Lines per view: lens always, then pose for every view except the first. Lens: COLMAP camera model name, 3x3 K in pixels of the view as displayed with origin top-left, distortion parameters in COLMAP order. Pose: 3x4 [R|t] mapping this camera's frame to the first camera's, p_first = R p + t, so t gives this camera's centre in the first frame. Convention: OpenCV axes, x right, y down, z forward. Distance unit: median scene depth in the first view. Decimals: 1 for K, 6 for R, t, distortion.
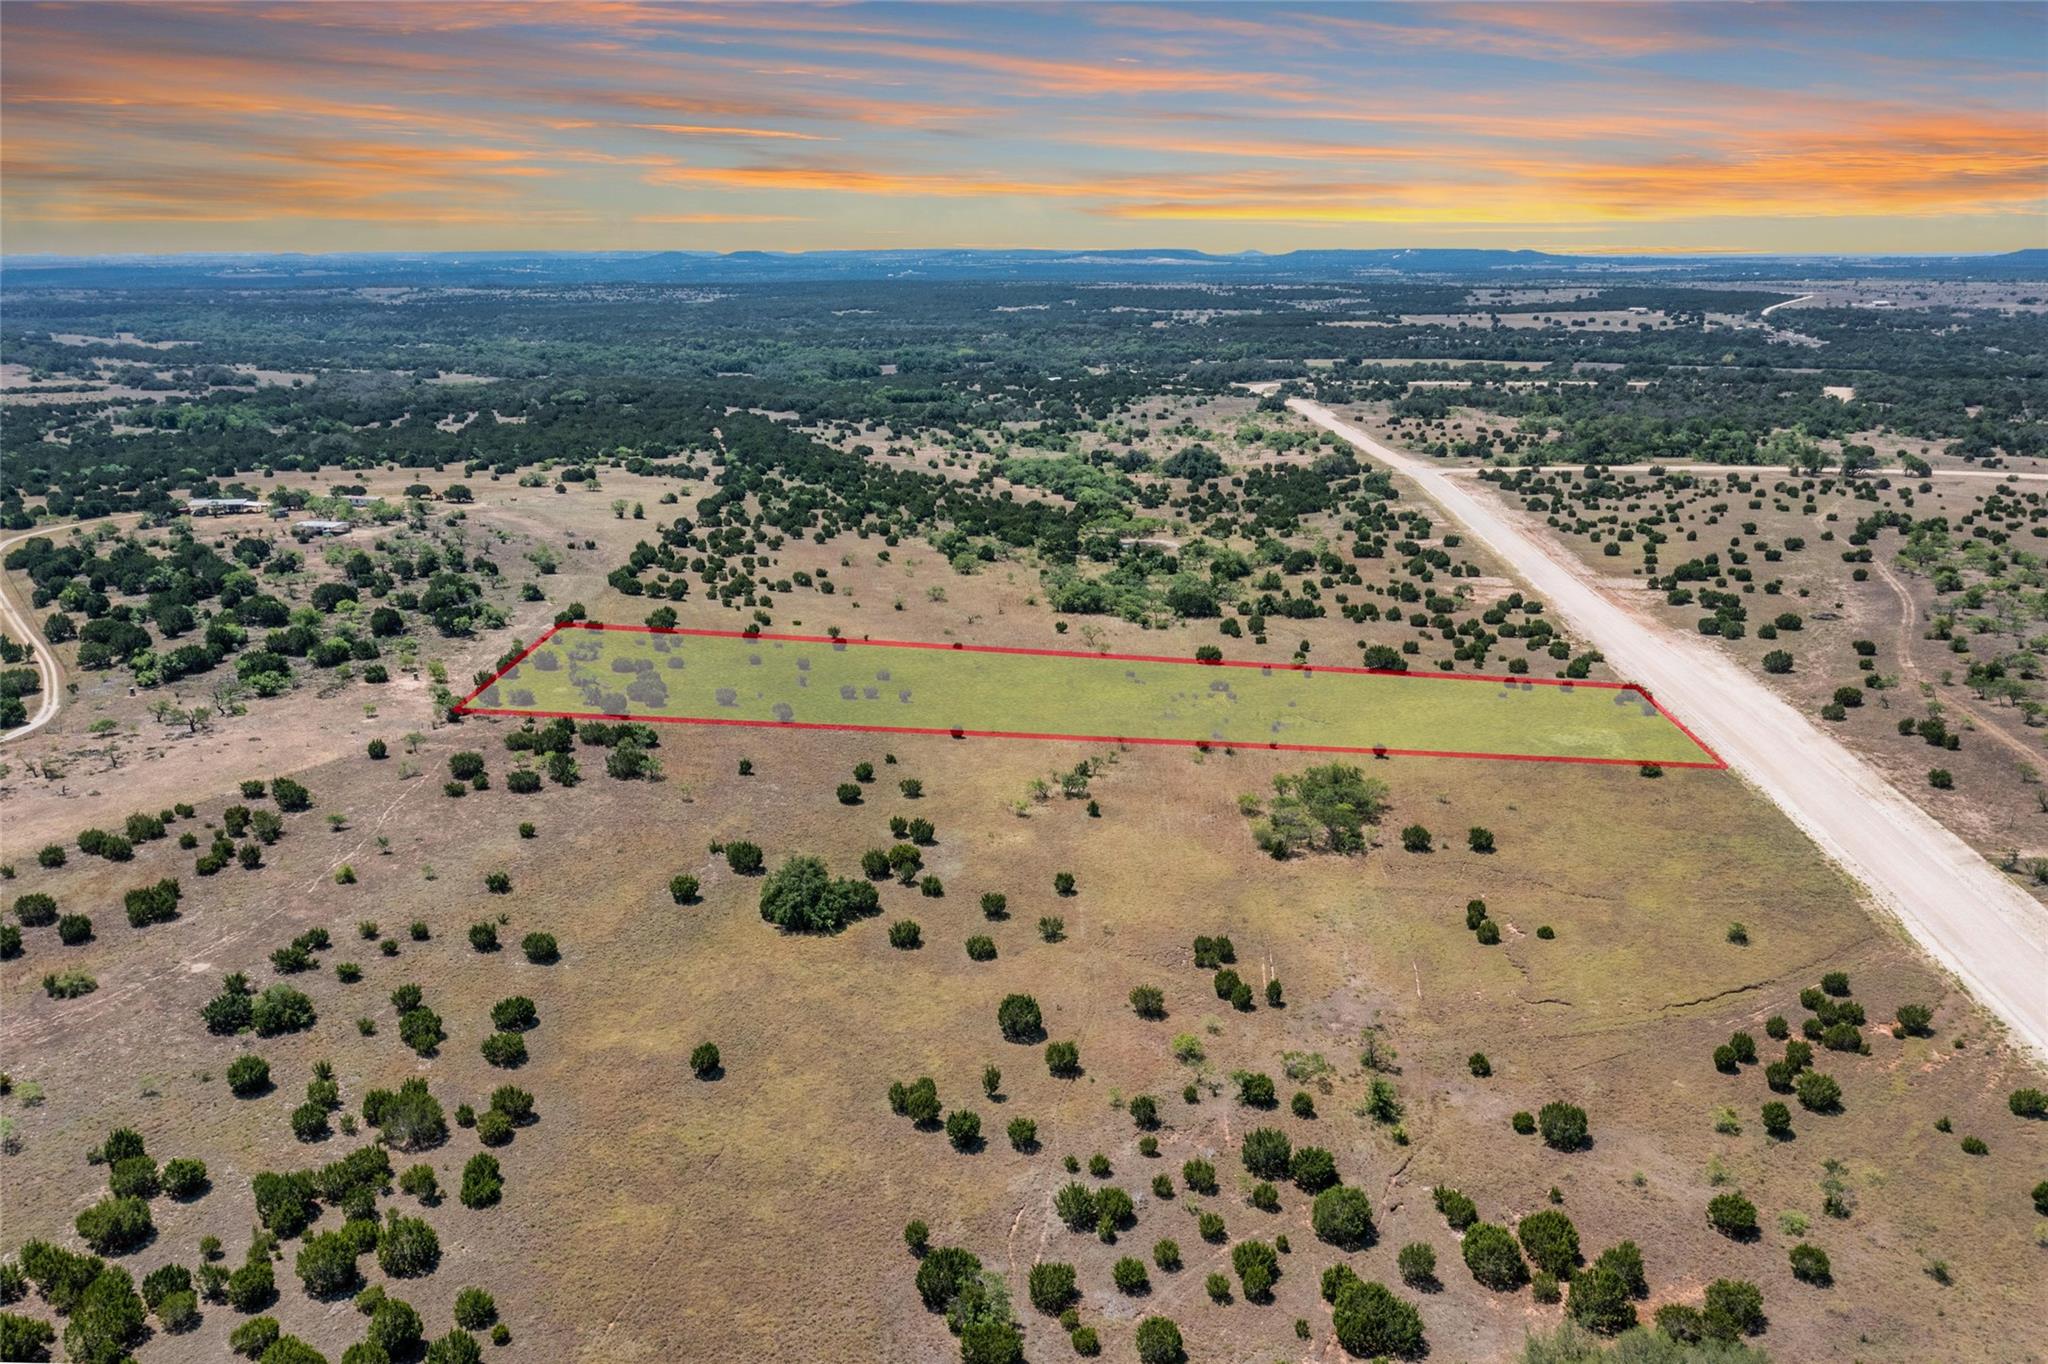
lens RADIAL K [[1608.0, 0, 1024.0], [0, 1608.0, 682.0], [0, 0, 1]] dist [-0.011093, 0.000126]
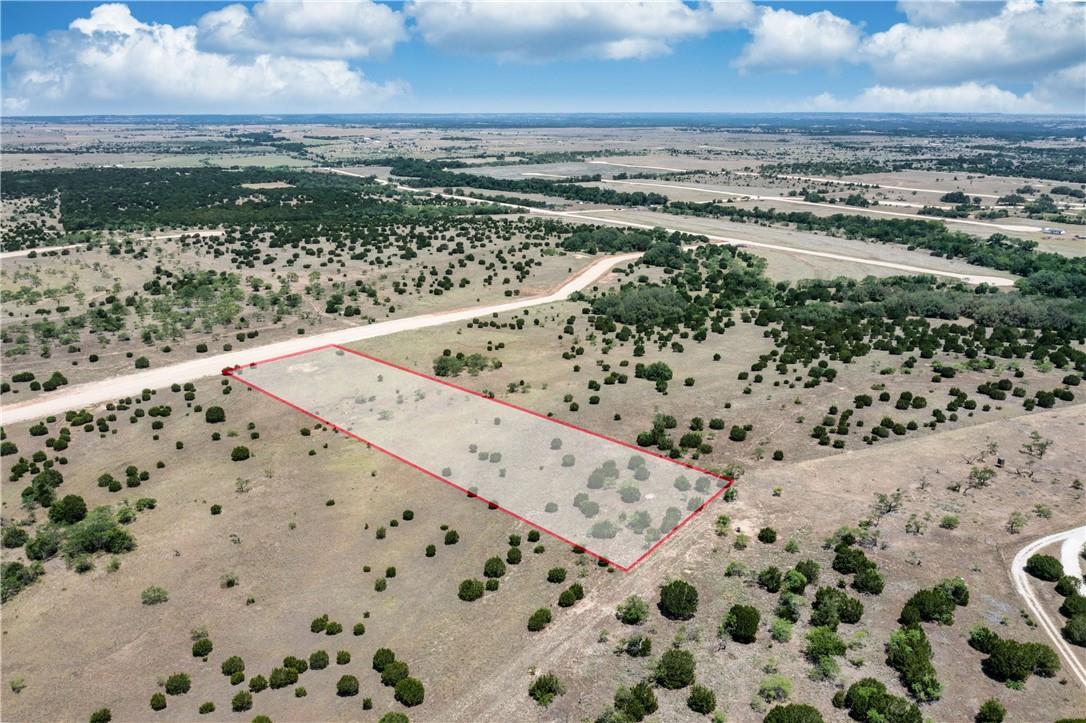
lens RADIAL K [[873.9, 0, 550.2], [0, 873.9, 360.8], [0, 0, 1]] dist [-0.013359, -0.004083]
pose [[-0.783812, -0.184079, 0.593088, -0.884443], [0.146805, 0.873059, 0.464990, -0.639204], [-0.603396, 0.451534, -0.657291, 2.026512]]
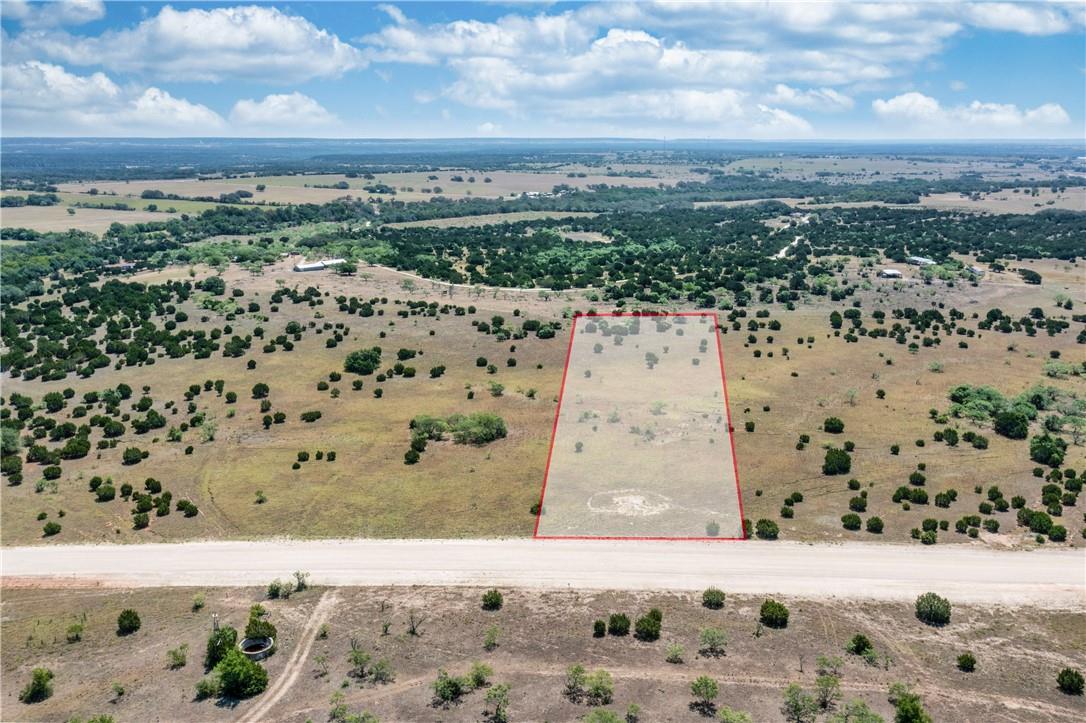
lens RADIAL K [[873.9, 0, 550.2], [0, 873.9, 360.8], [0, 0, 1]] dist [-0.013359, -0.004083]
pose [[0.059125, 0.236906, -0.969732, 1.215339], [-0.252060, 0.943497, 0.215128, -0.242945], [0.965904, 0.231711, 0.115498, 1.037492]]
